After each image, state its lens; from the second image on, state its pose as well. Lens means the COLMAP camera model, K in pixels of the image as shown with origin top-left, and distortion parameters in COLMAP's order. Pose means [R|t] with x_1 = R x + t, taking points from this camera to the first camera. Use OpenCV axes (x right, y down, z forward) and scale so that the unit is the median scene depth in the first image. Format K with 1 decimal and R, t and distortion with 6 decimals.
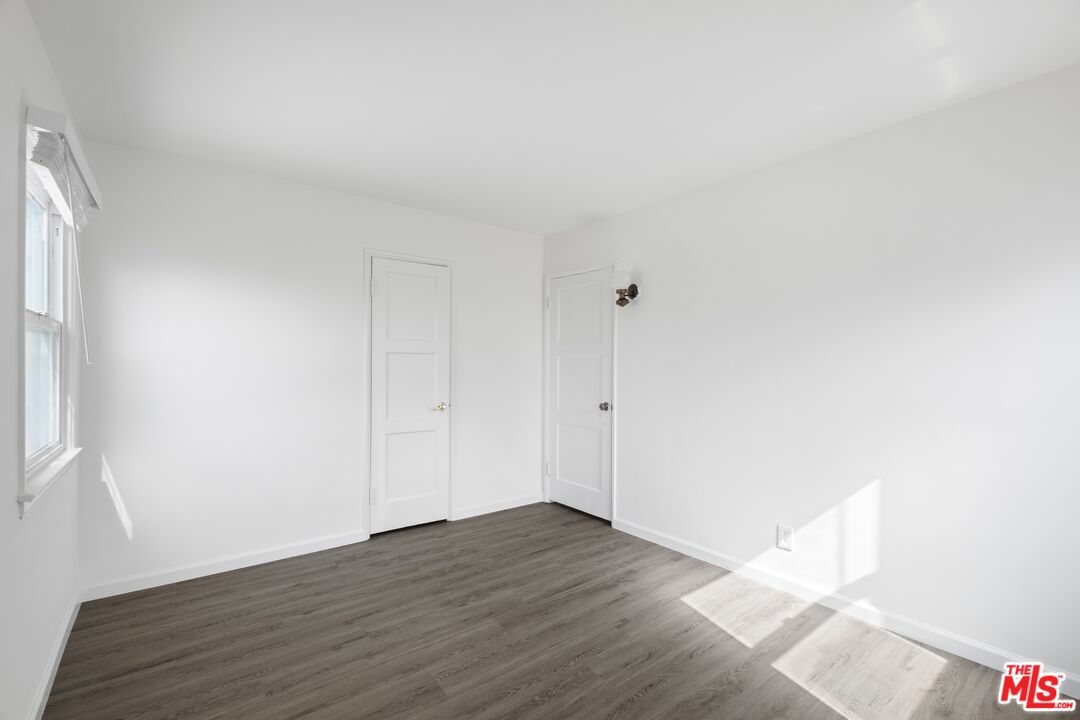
lens RADIAL K [[469.6, 0, 536.5], [0, 469.6, 361.9], [0, 0, 1]] dist [-0.000759, -0.000536]
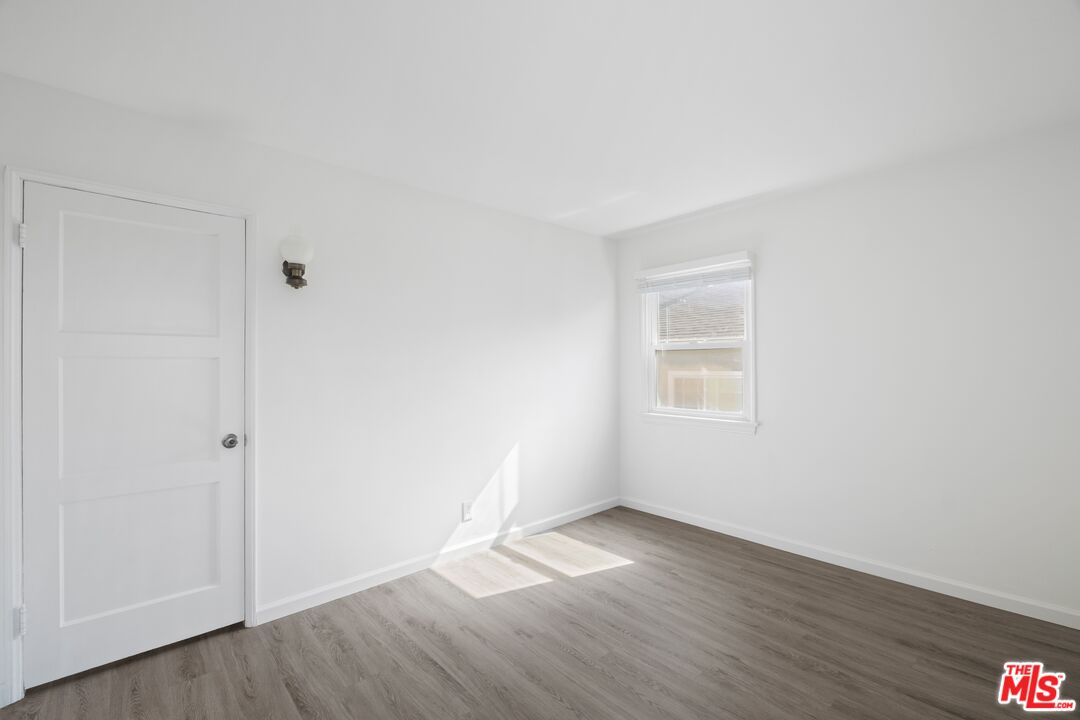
lens RADIAL K [[469.6, 0, 536.5], [0, 469.6, 361.9], [0, 0, 1]] dist [-0.000759, -0.000536]
pose [[-0.068637, 0.004051, 0.997633, -0.763883], [0.006565, 0.999972, -0.003609, -0.006375], [-0.997620, 0.006302, -0.068662, 0.990905]]
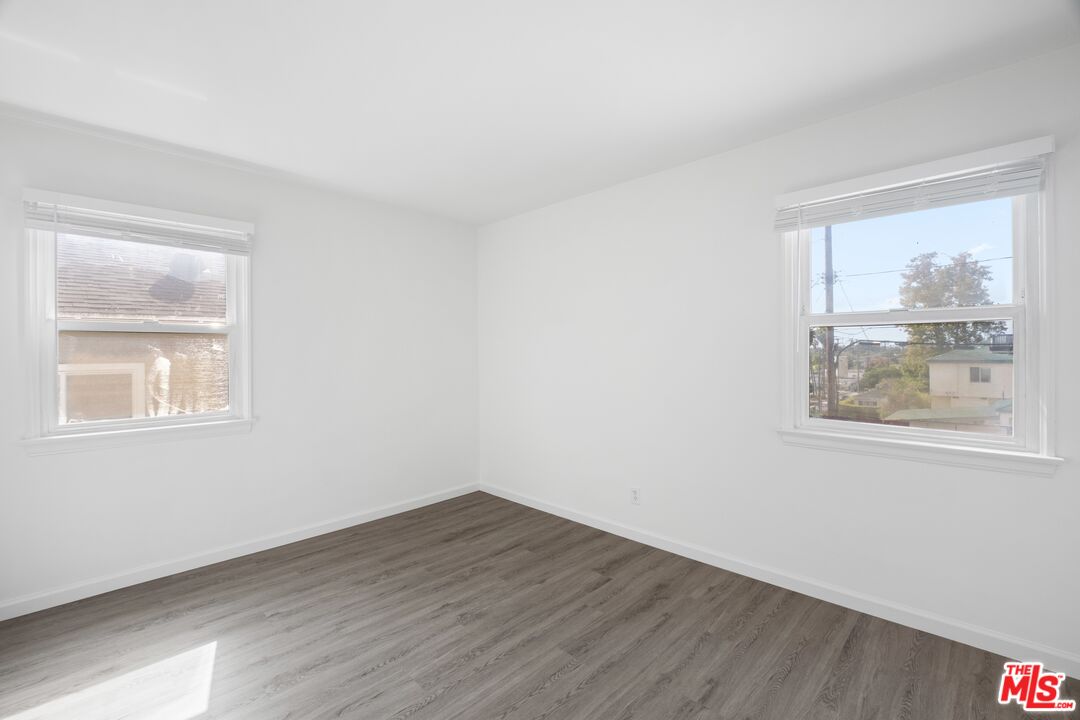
lens RADIAL K [[474.7, 0, 532.1], [0, 474.7, 353.5], [0, 0, 1]] dist [-0.000403, -0.000455]
pose [[-0.991986, 0.005648, -0.126223, 0.009676], [0.004843, 0.999966, 0.006688, -0.003360], [0.126257, 0.006024, -0.991979, 1.585431]]
